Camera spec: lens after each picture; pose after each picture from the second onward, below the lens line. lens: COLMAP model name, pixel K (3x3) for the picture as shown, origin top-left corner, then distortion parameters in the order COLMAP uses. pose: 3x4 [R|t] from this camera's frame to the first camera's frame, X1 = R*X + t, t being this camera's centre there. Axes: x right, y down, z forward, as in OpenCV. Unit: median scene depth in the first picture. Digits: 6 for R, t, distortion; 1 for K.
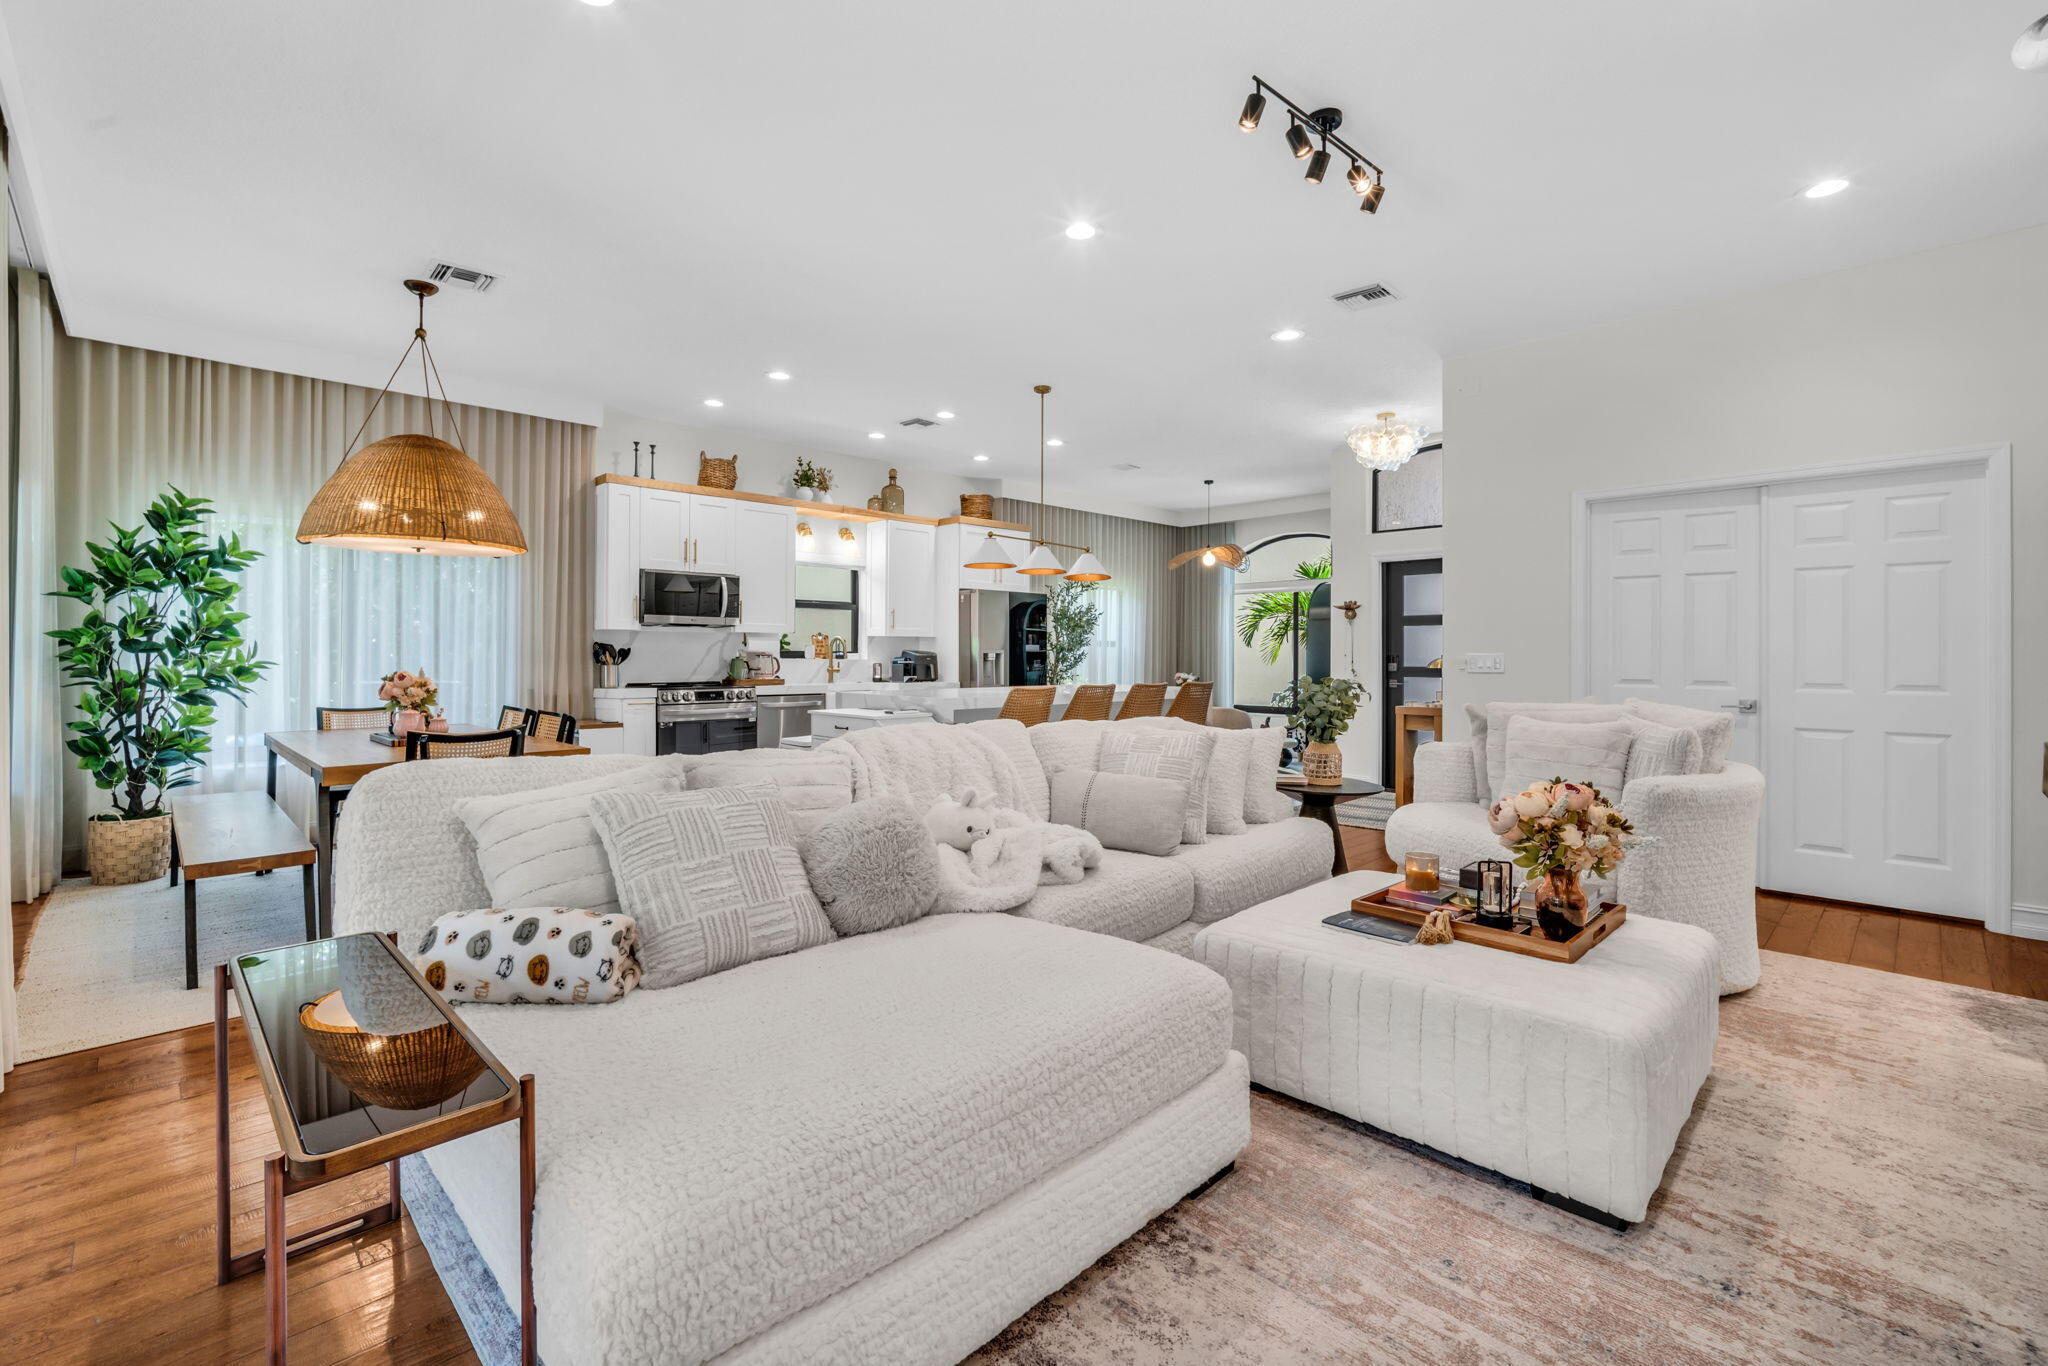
lens RADIAL K [[900.6, 0, 1013.4], [0, 900.6, 656.1], [0, 0, 1]] dist [-0.007240, 0.002360]
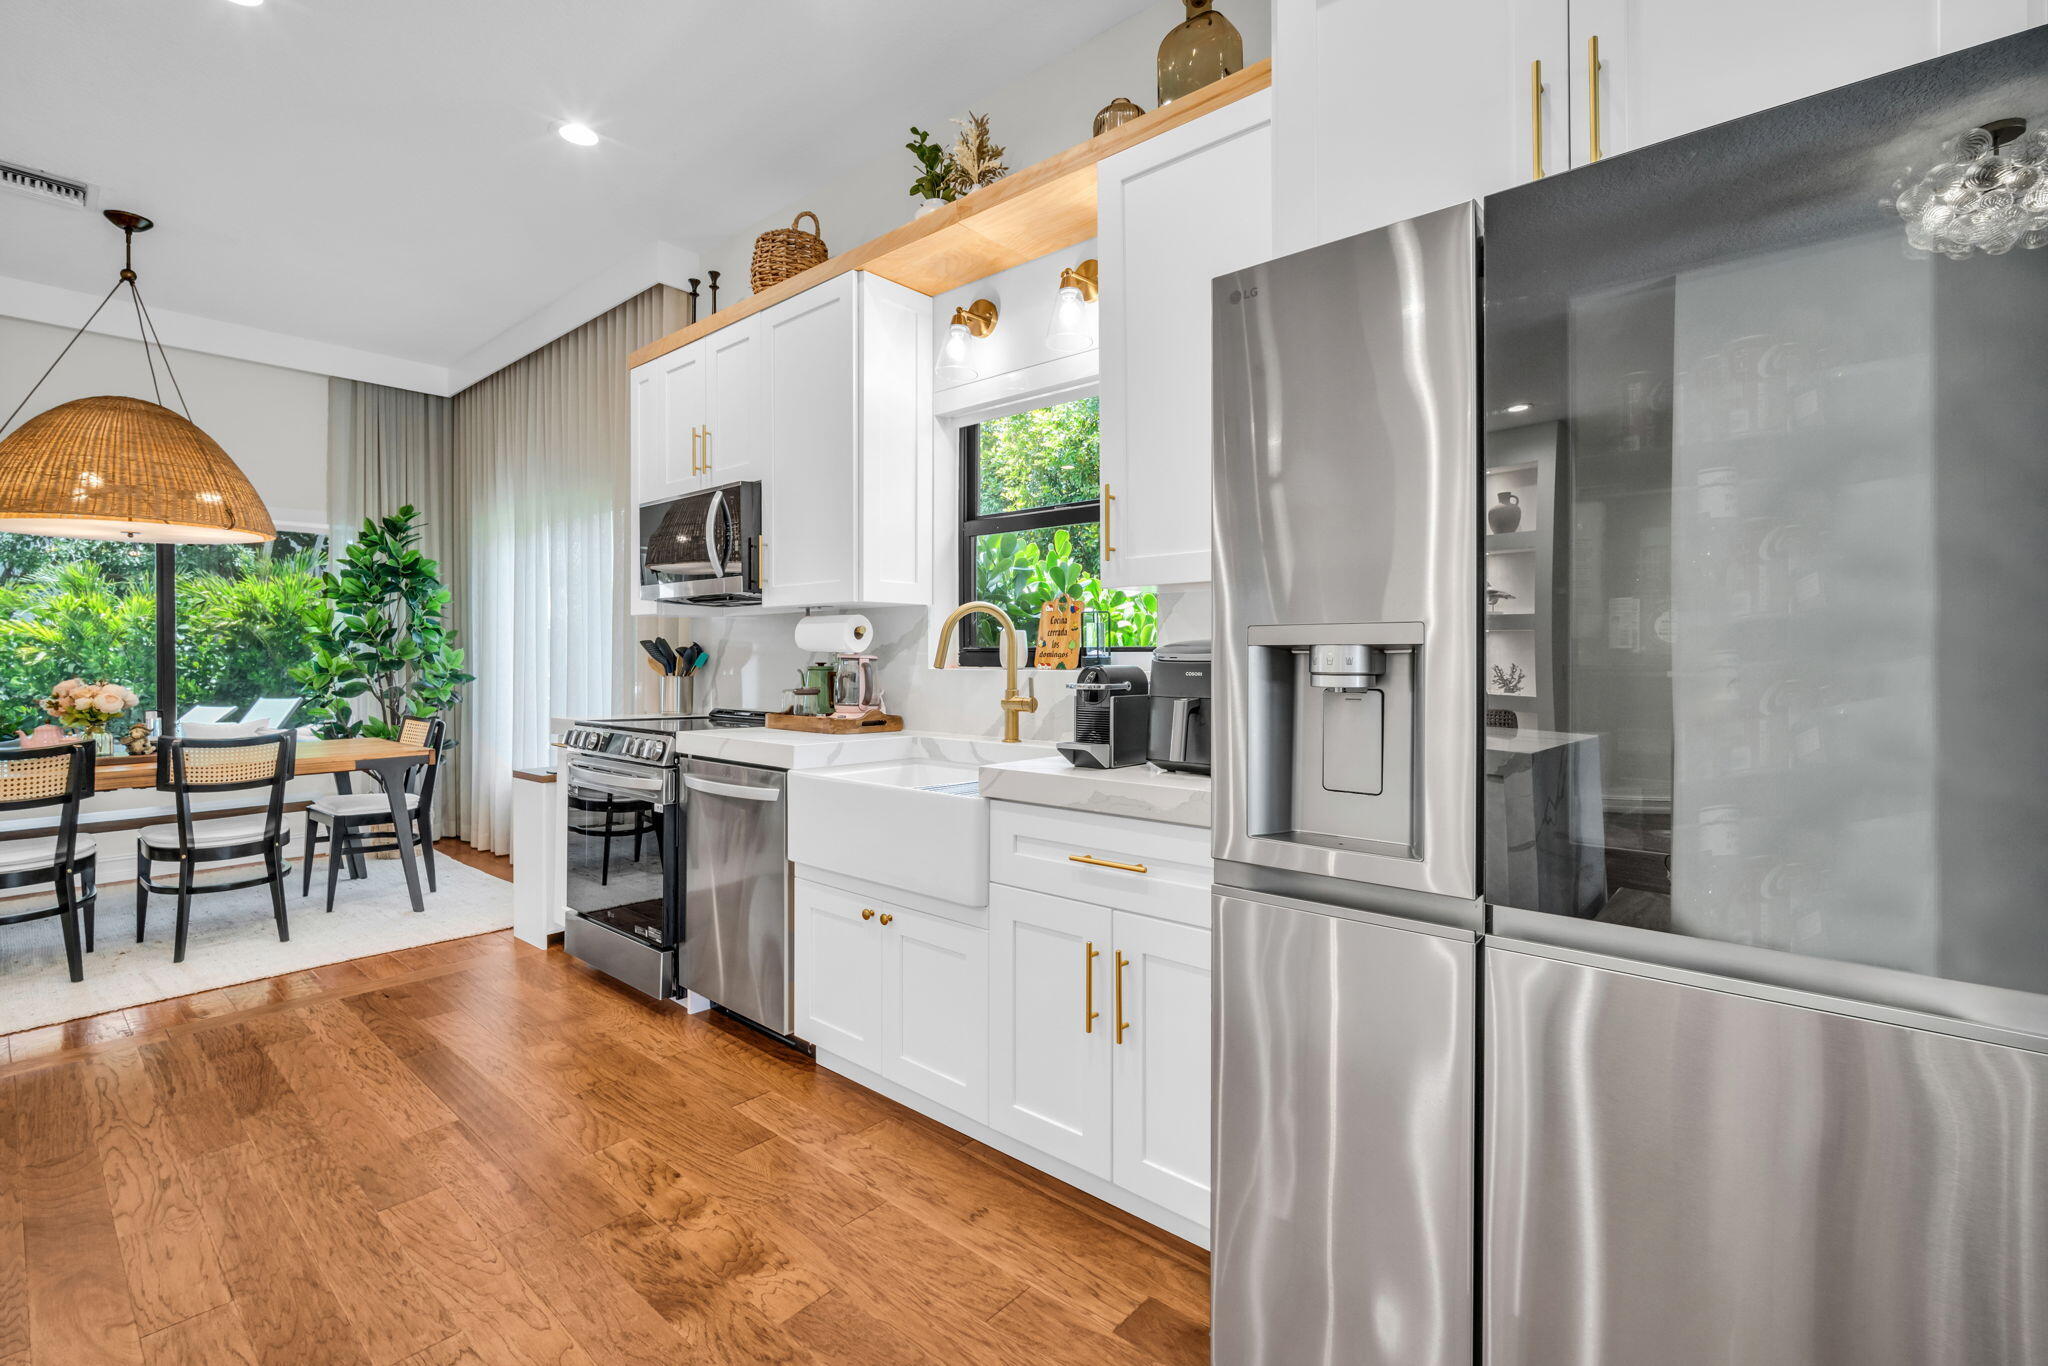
lens RADIAL K [[900.6, 0, 1013.4], [0, 900.6, 656.1], [0, 0, 1]] dist [-0.007240, 0.002360]
pose [[0.090525, -0.003395, -0.995888, 0.162448], [0.000898, 0.999994, -0.003328, -0.000887], [0.995894, -0.000593, 0.090527, 1.187864]]
